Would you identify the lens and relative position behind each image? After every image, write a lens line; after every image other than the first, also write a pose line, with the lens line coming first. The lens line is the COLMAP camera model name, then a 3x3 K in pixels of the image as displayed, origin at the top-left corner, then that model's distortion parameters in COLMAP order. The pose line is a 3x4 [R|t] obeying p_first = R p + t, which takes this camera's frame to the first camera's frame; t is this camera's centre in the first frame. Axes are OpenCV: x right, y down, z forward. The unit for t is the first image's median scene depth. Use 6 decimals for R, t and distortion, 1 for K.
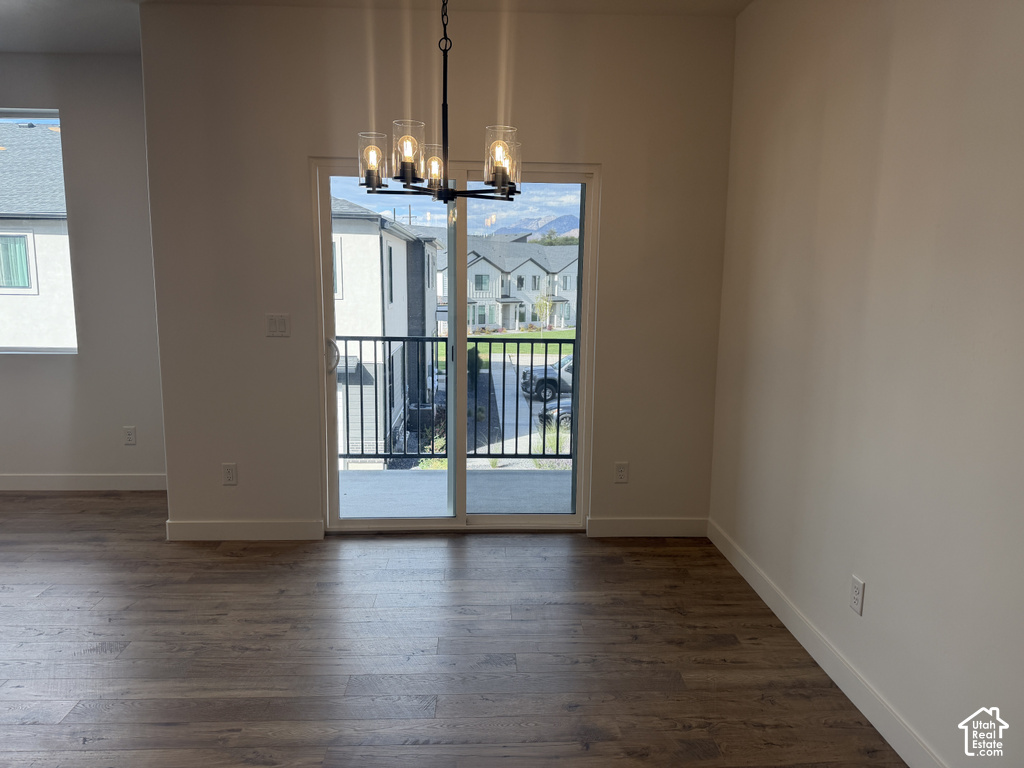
lens RADIAL K [[718.4, 0, 514.5], [0, 718.4, 384.0], [0, 0, 1]] dist [0.024386, -0.048145]
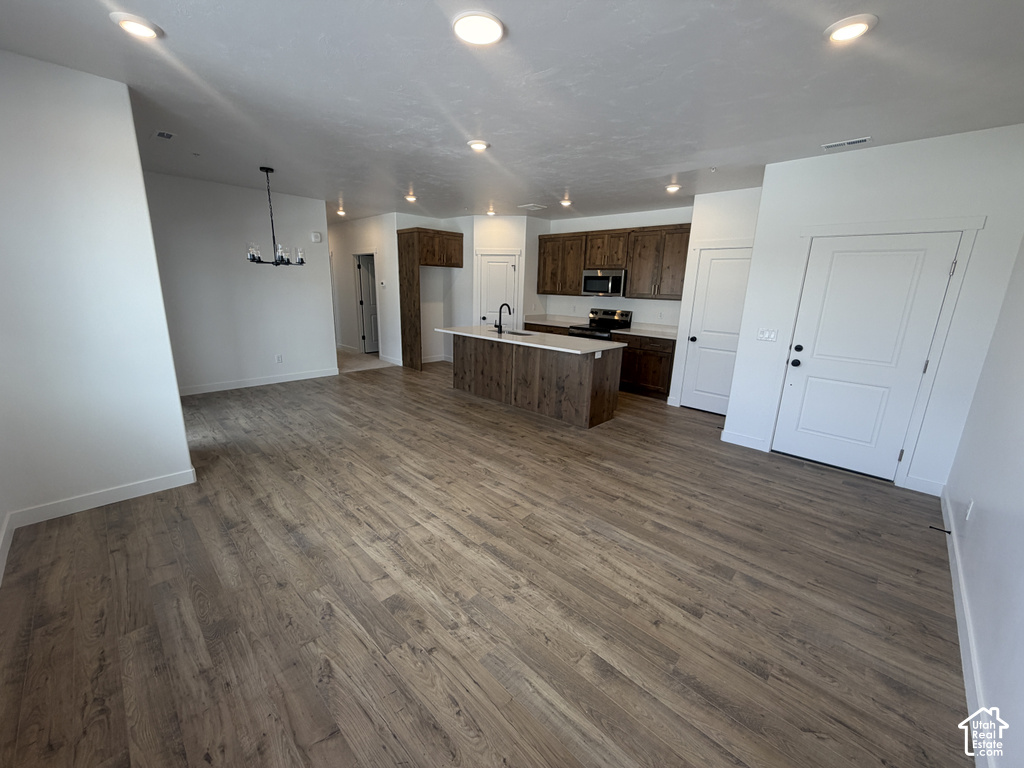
lens RADIAL K [[406.4, 0, 508.7], [0, 406.4, 382.6], [0, 0, 1]] dist [0.000459, 0.000021]
pose [[-0.673074, -0.207856, 0.709766, -1.487828], [0.071979, 0.936727, 0.342581, -0.209240], [-0.736064, 0.281671, -0.615525, 1.016894]]
